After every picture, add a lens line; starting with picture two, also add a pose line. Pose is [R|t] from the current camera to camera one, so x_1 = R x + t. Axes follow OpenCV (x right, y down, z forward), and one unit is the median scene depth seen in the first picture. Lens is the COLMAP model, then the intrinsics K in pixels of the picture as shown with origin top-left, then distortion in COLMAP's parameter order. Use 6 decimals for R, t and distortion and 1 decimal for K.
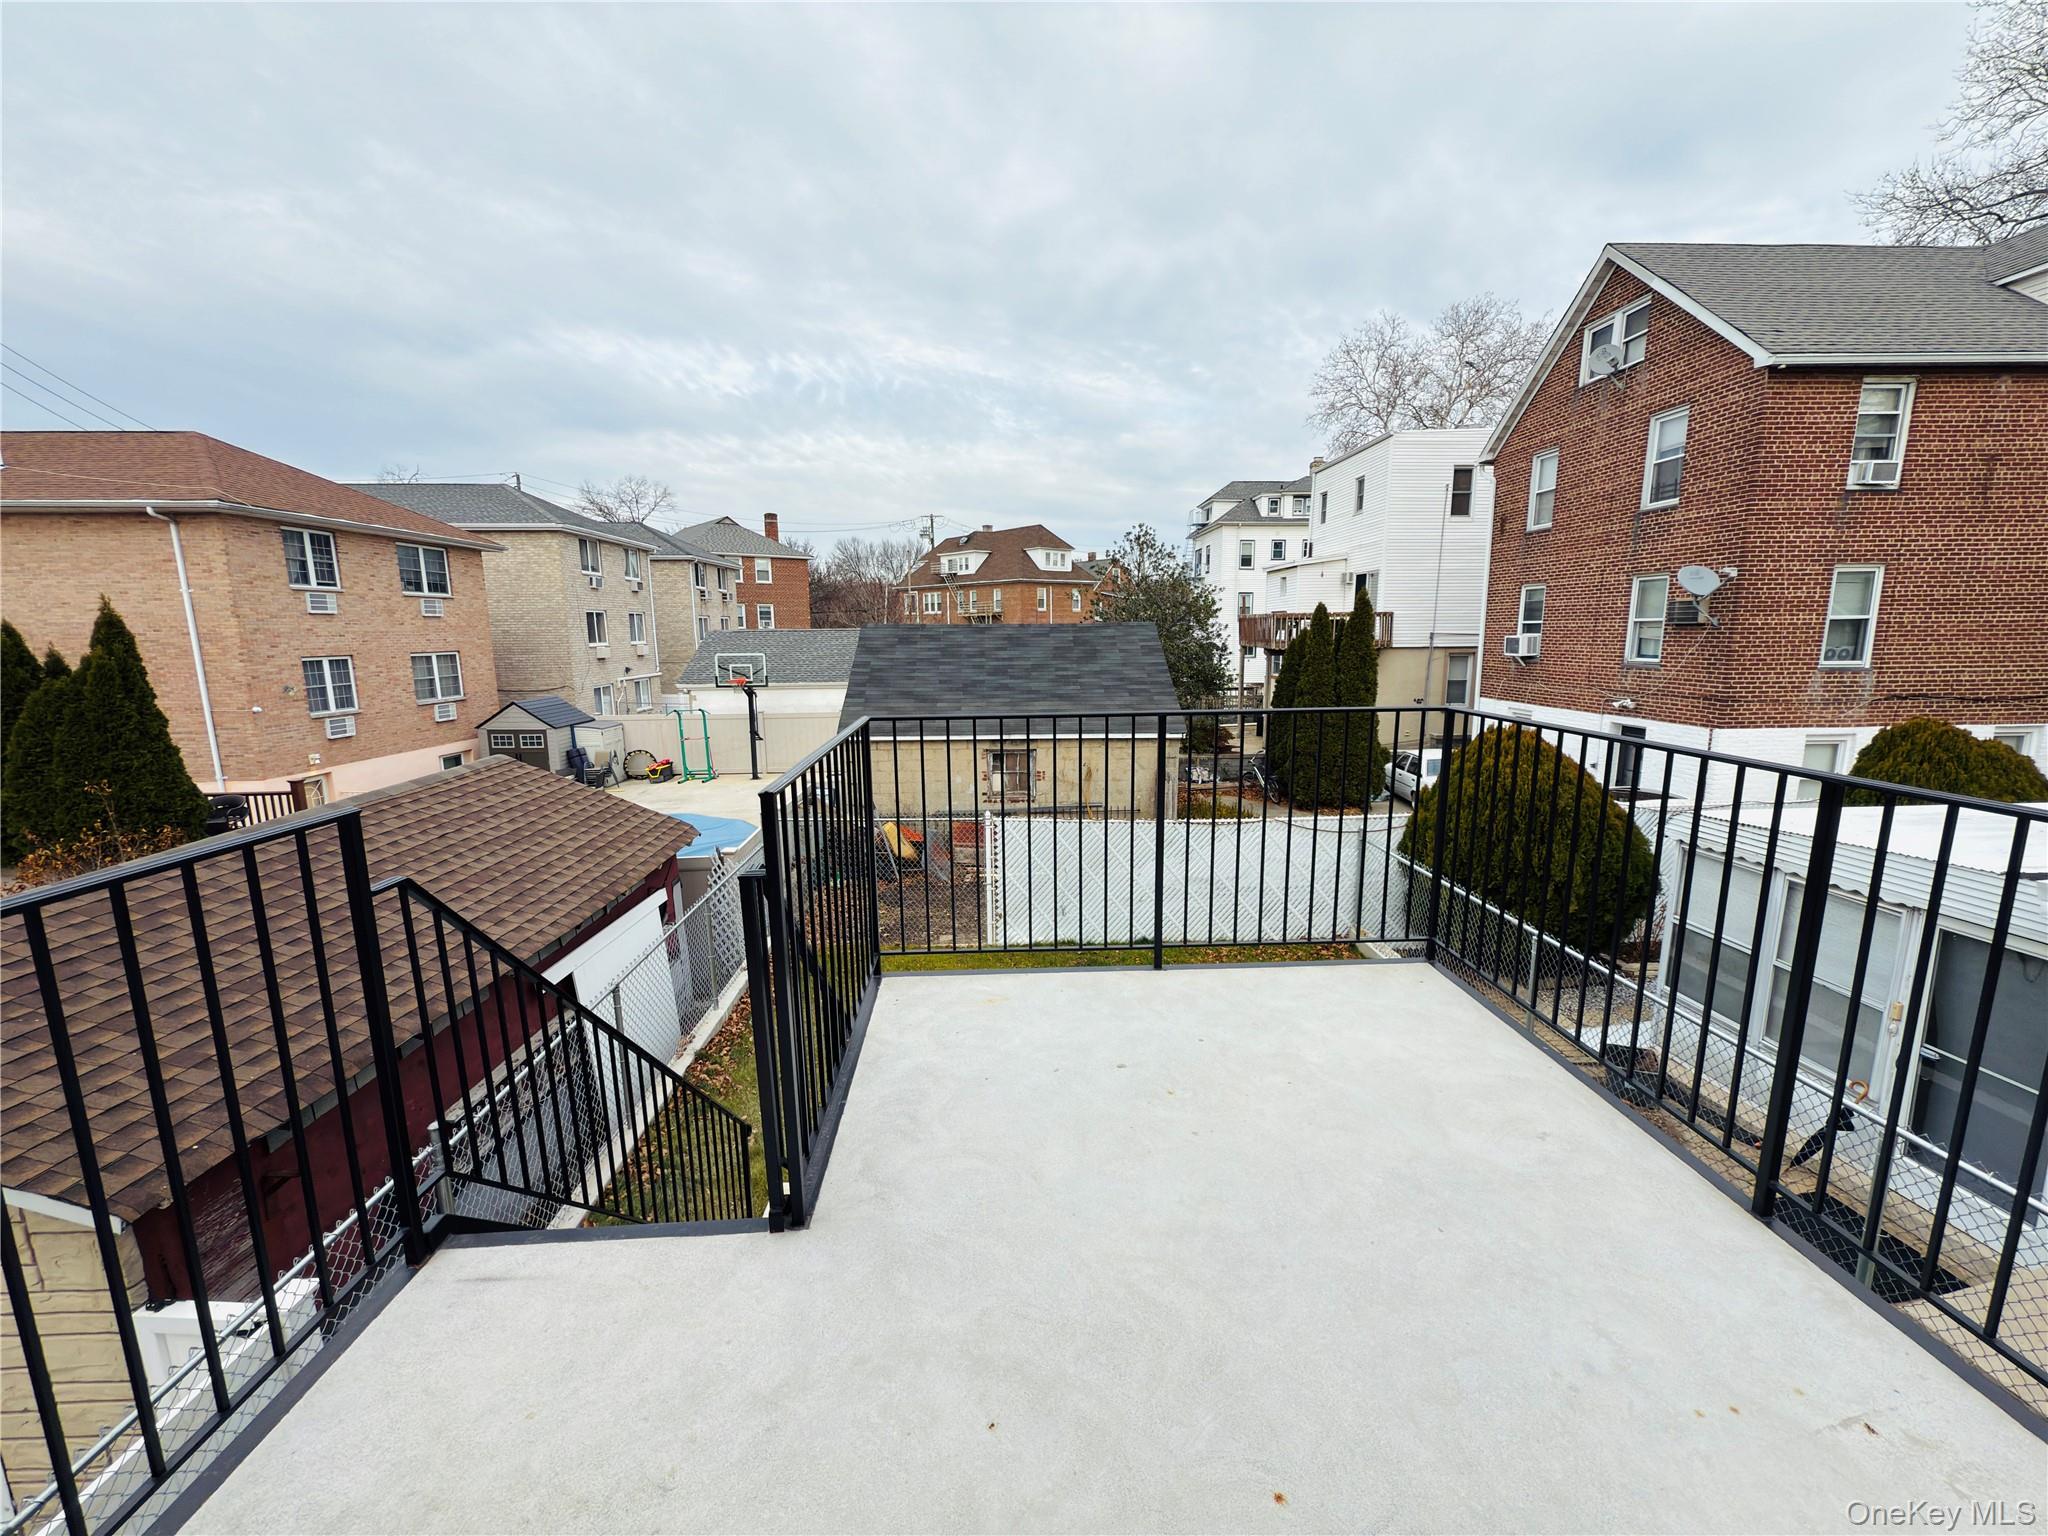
lens RADIAL K [[817.8, 0, 1028.2], [0, 817.8, 769.3], [0, 0, 1]] dist [0.000884, 0.000250]
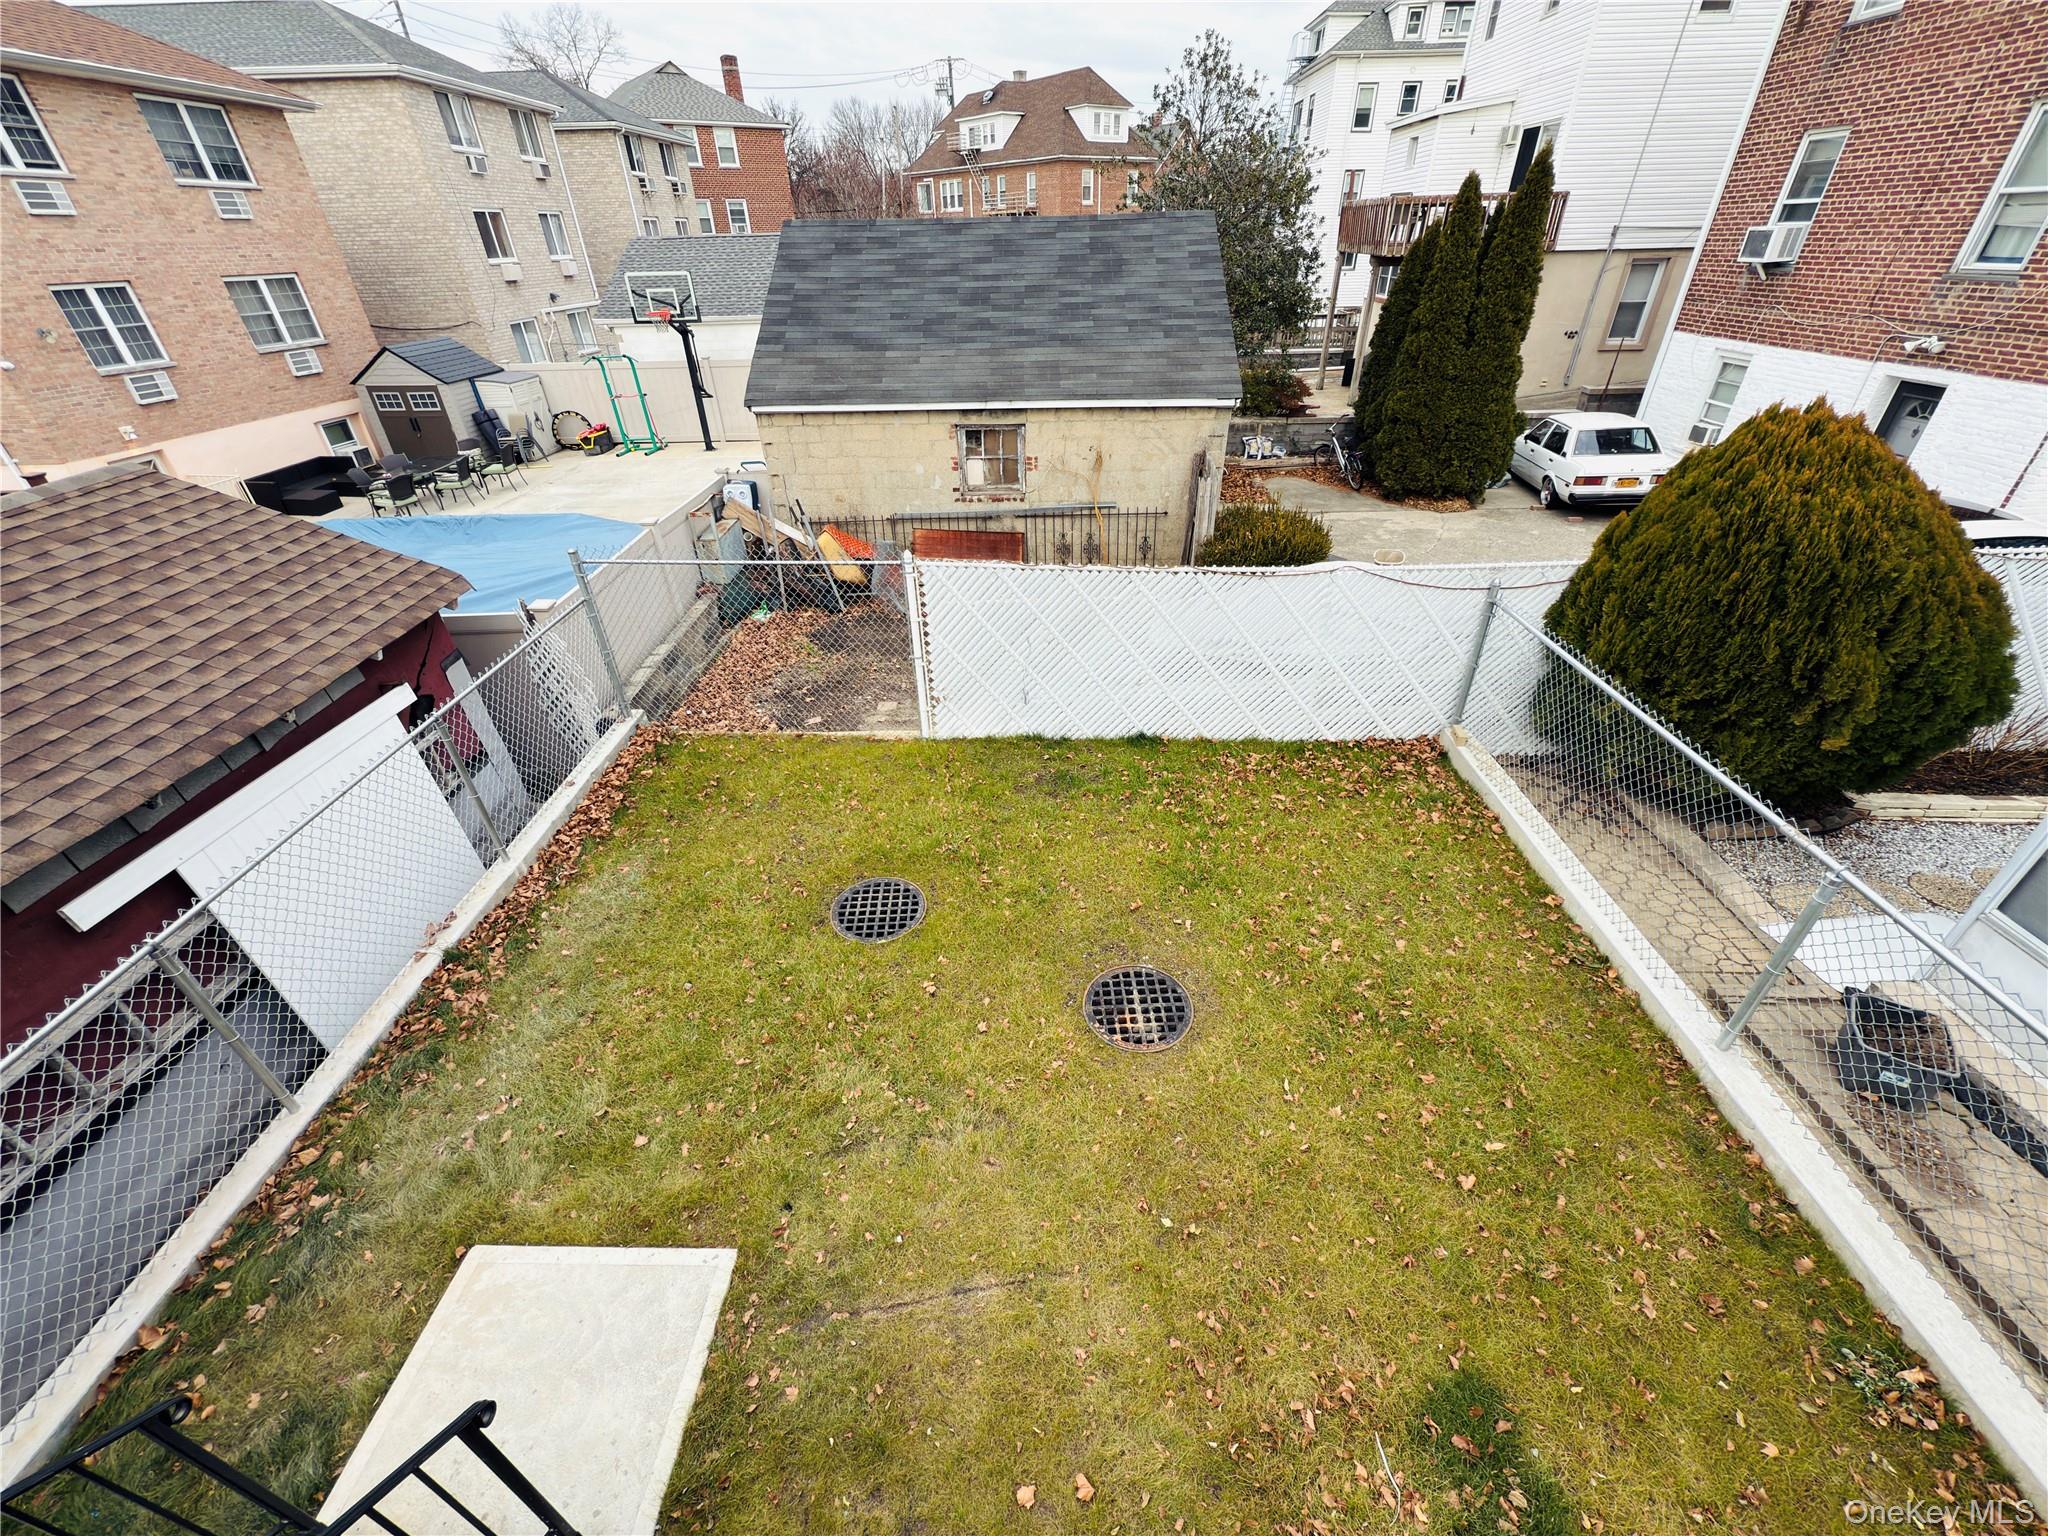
lens RADIAL K [[817.8, 0, 1028.2], [0, 817.8, 769.3], [0, 0, 1]] dist [0.000884, 0.000250]
pose [[0.998286, 0.020980, -0.054630, 0.038536], [0.002501, 0.917377, 0.398012, -0.021378], [0.058466, -0.397467, 0.915752, 0.153755]]
